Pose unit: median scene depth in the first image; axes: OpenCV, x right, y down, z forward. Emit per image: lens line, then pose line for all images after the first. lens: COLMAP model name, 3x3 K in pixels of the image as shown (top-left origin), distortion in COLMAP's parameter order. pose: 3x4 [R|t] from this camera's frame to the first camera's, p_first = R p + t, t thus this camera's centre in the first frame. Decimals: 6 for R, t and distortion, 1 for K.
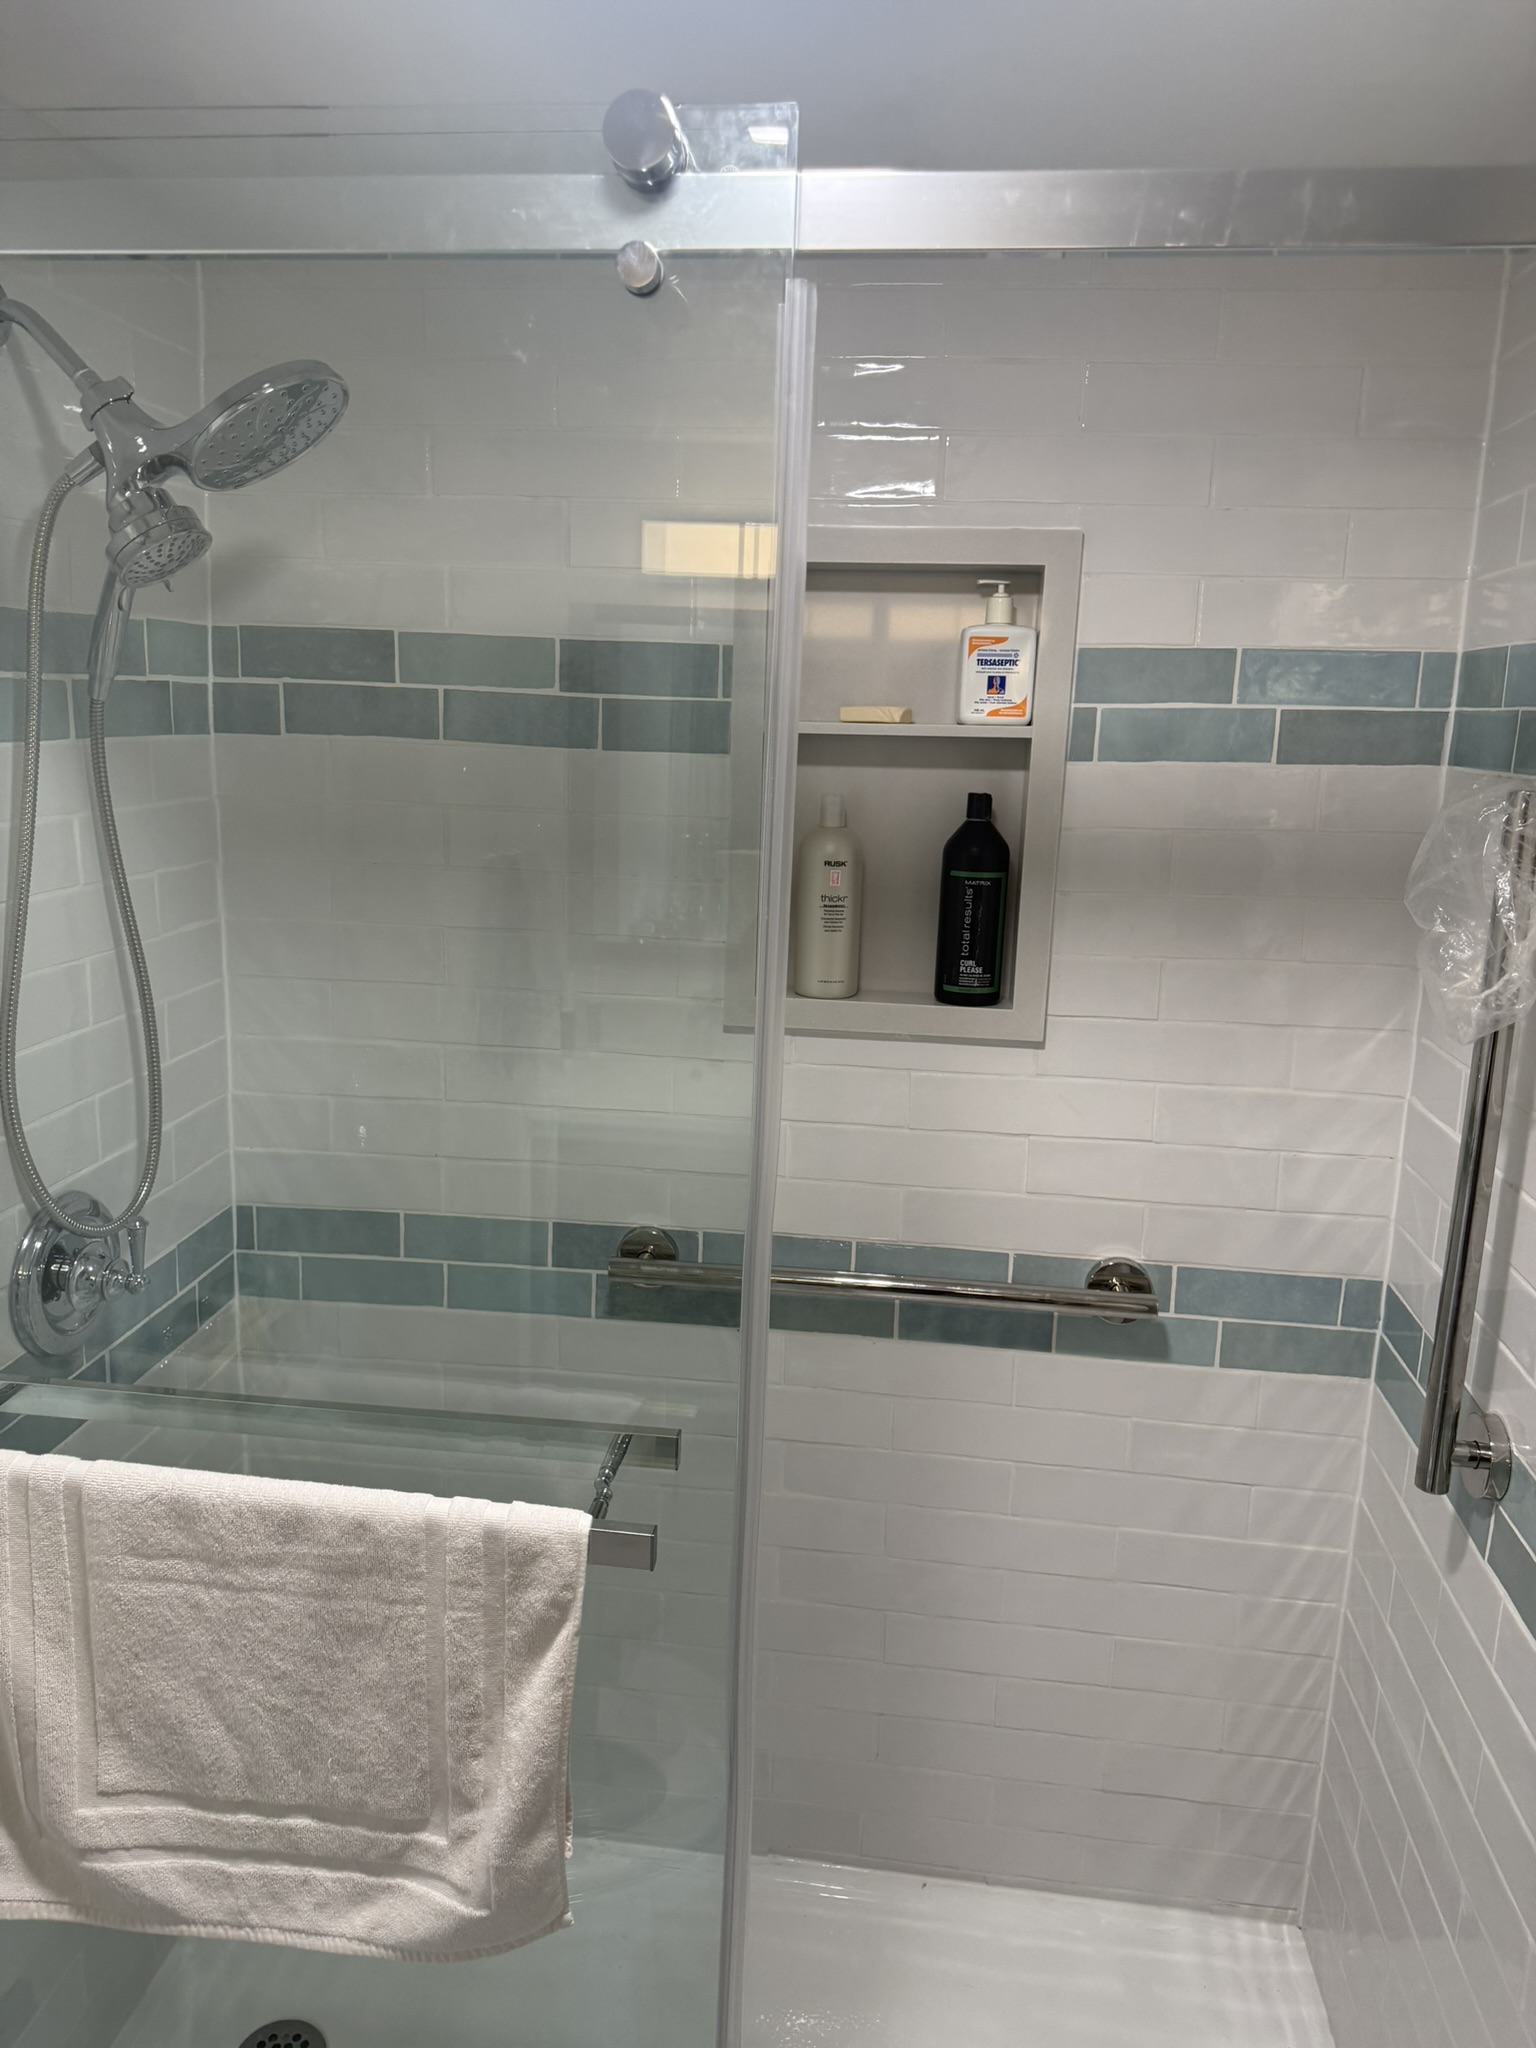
lens RADIAL K [[1456.4, 0, 768.0], [0, 1456.4, 1024.0], [0, 0, 1]] dist [0.207193, -0.381972]
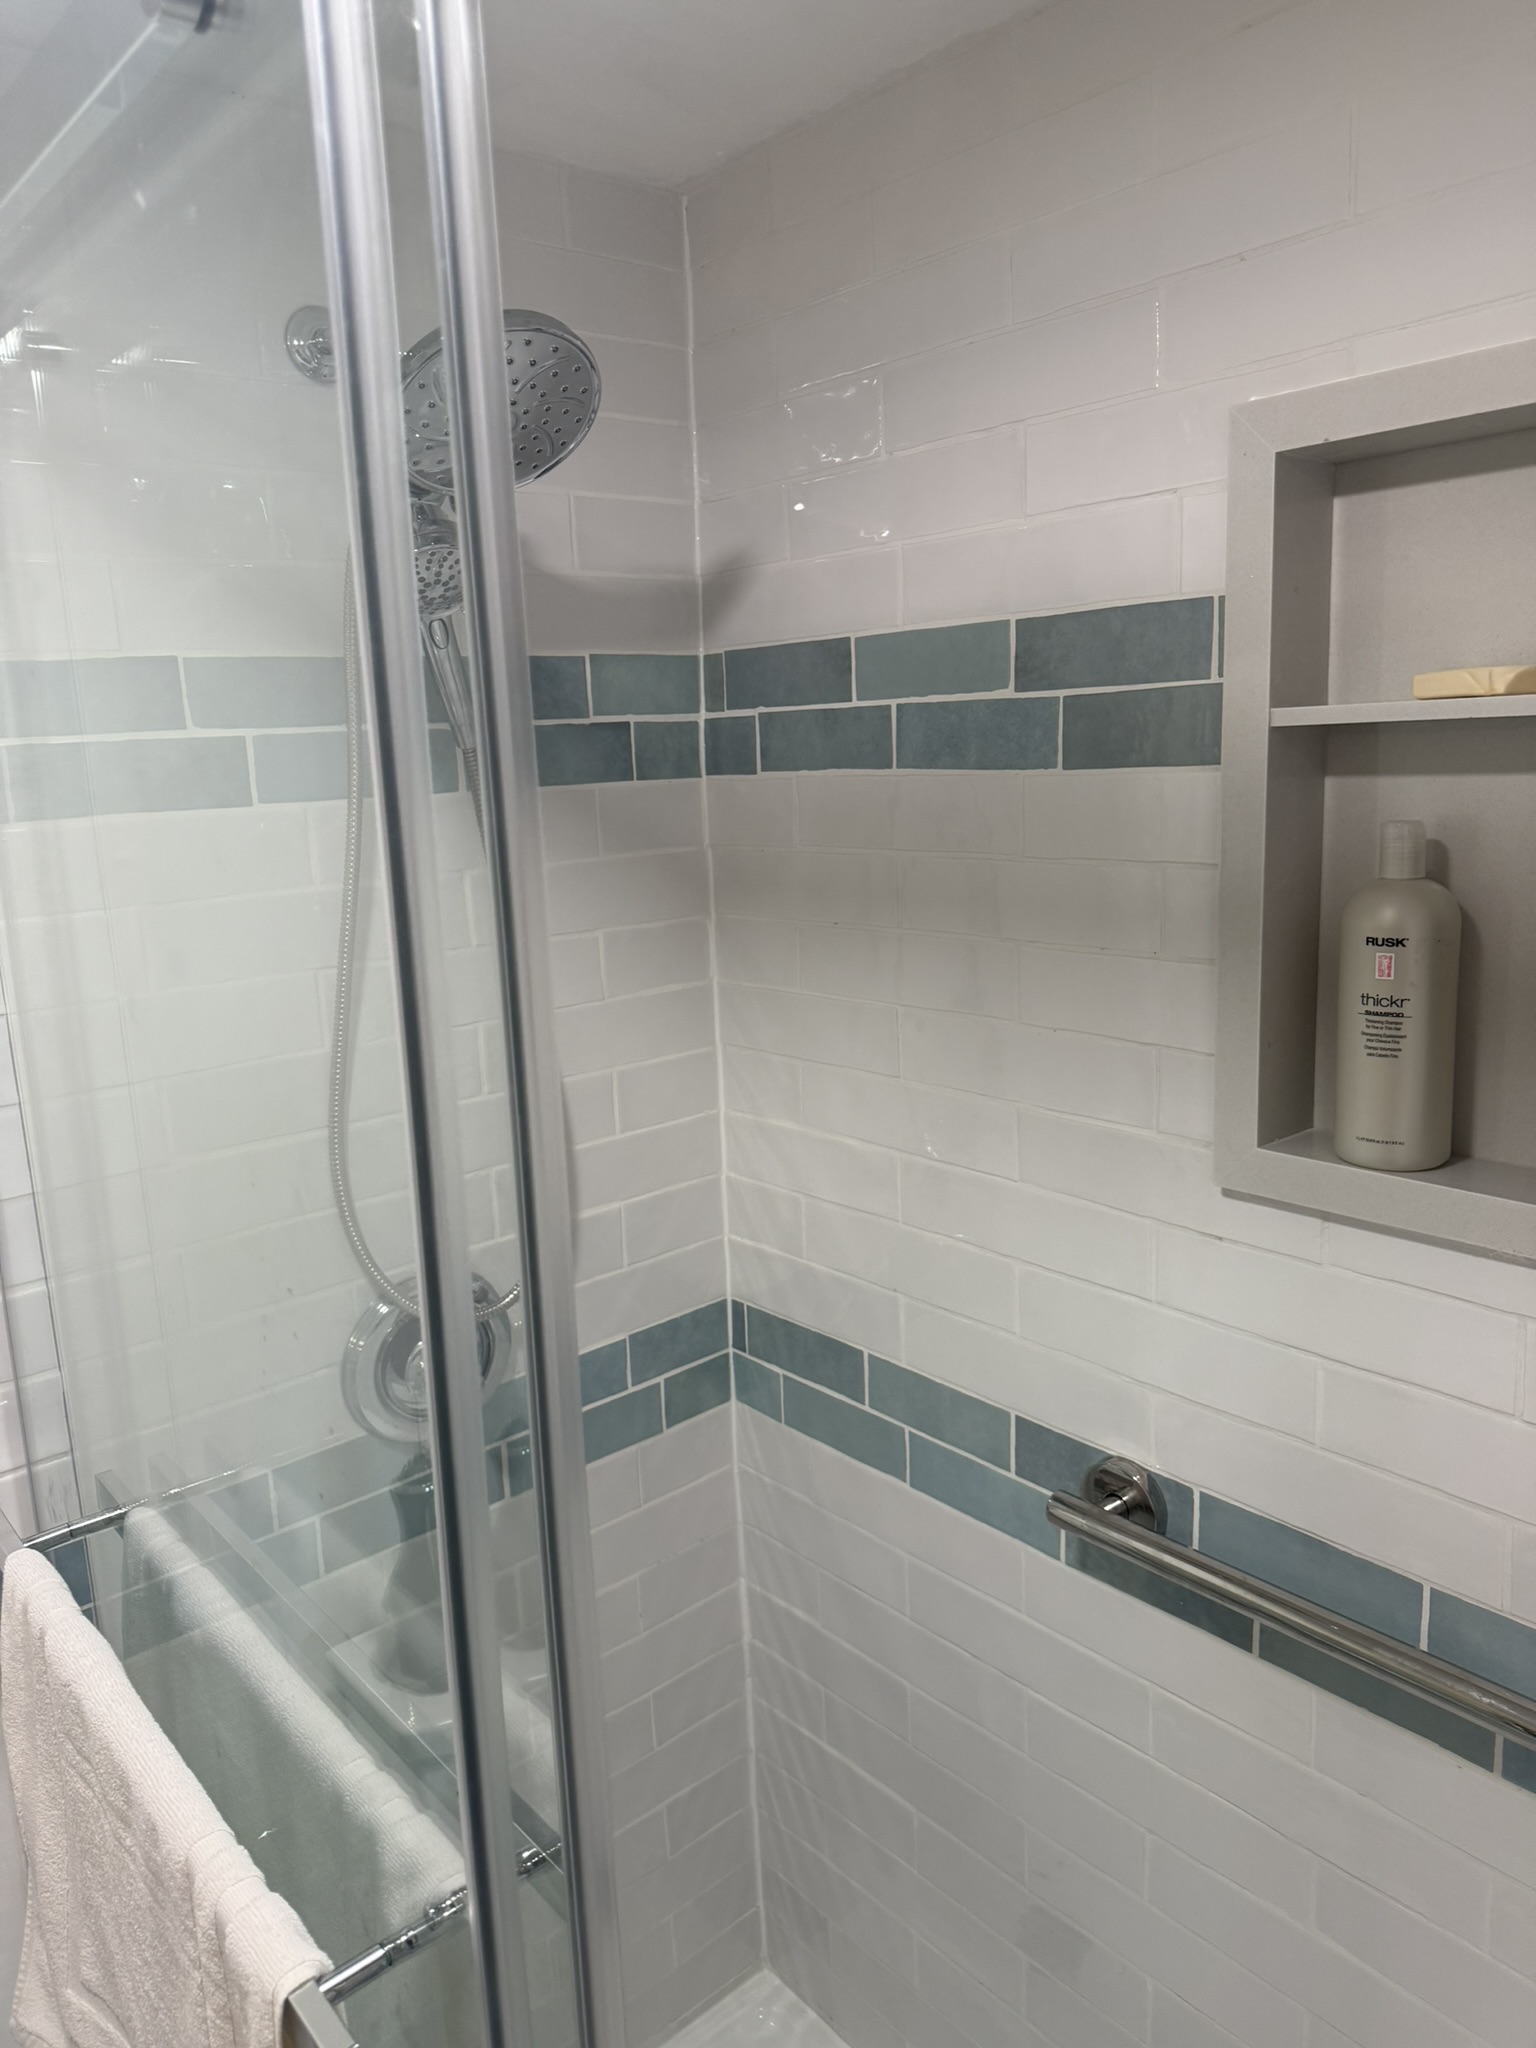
lens RADIAL K [[1456.4, 0, 768.0], [0, 1456.4, 1024.0], [0, 0, 1]] dist [0.207193, -0.381972]
pose [[0.729318, 0.072959, -0.680274, 0.267424], [-0.079364, 0.996607, 0.021799, -0.069327], [0.679556, 0.038091, 0.732634, 0.390556]]
